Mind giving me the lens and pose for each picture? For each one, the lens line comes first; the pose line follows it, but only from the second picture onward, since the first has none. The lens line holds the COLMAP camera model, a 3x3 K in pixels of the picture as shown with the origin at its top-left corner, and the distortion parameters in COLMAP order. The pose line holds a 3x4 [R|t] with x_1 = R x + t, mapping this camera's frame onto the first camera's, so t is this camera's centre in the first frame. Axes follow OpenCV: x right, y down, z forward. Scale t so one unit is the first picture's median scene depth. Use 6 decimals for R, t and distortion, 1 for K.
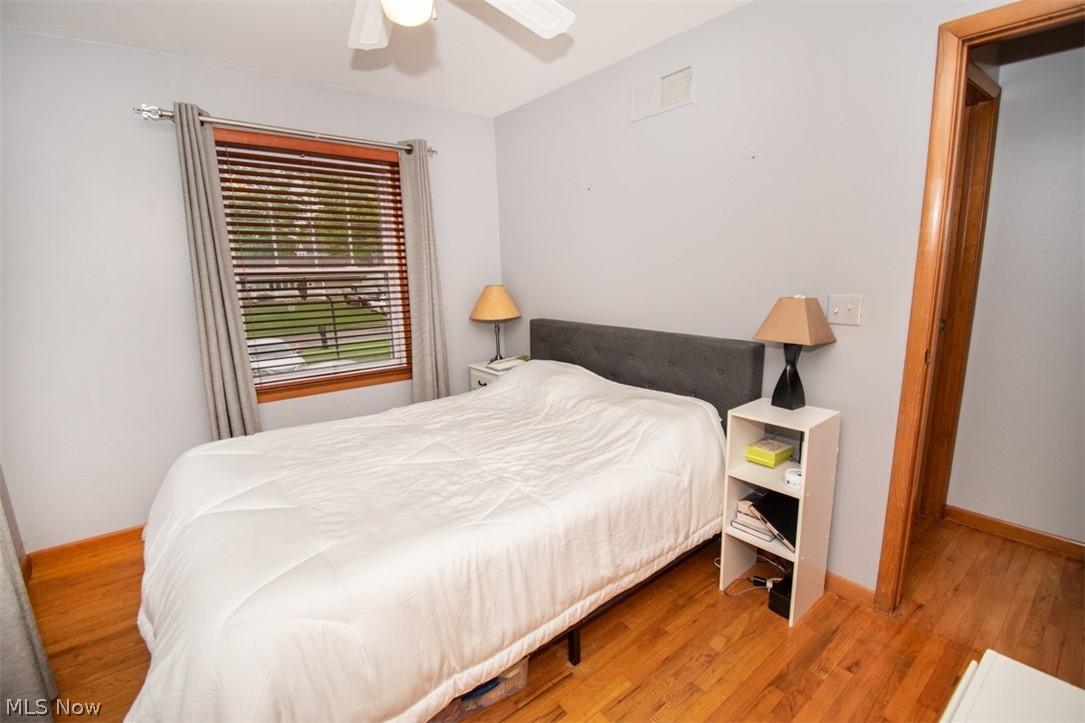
lens RADIAL K [[487.2, 0, 540.6], [0, 487.2, 359.0], [0, 0, 1]] dist [0.023852, -0.028723]
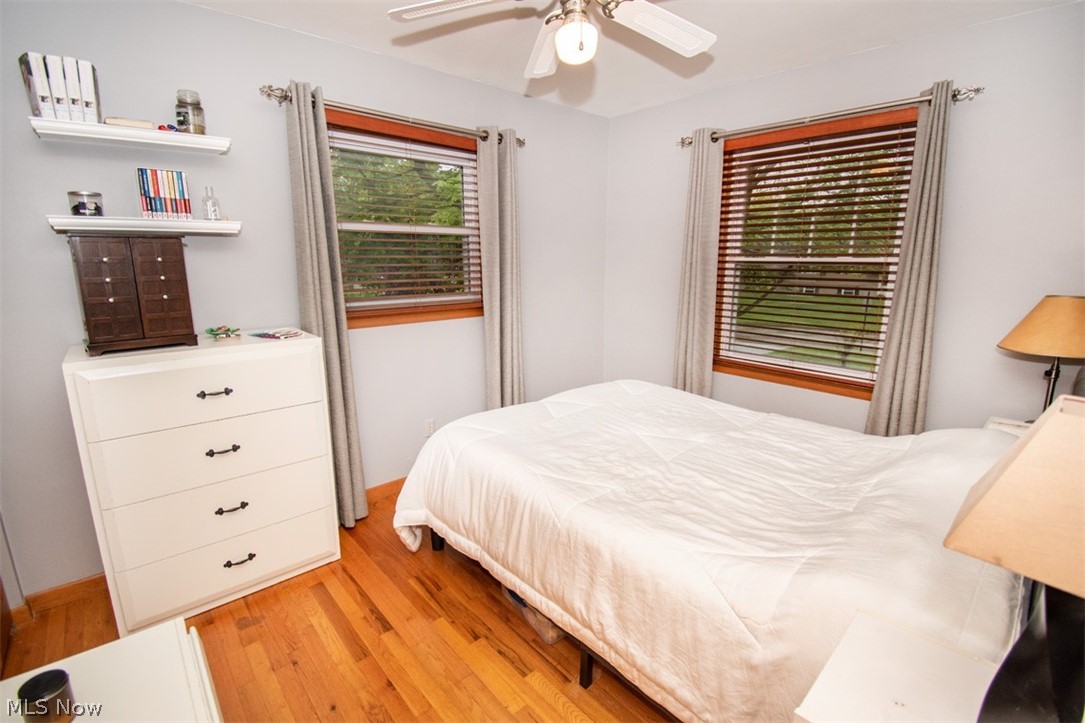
lens RADIAL K [[487.2, 0, 540.6], [0, 487.2, 359.0], [0, 0, 1]] dist [0.023852, -0.028723]
pose [[0.056861, 0.224312, -0.972857, 0.632426], [-0.187978, 0.959411, 0.210225, -0.124748], [0.980526, 0.170922, 0.096719, 0.538017]]
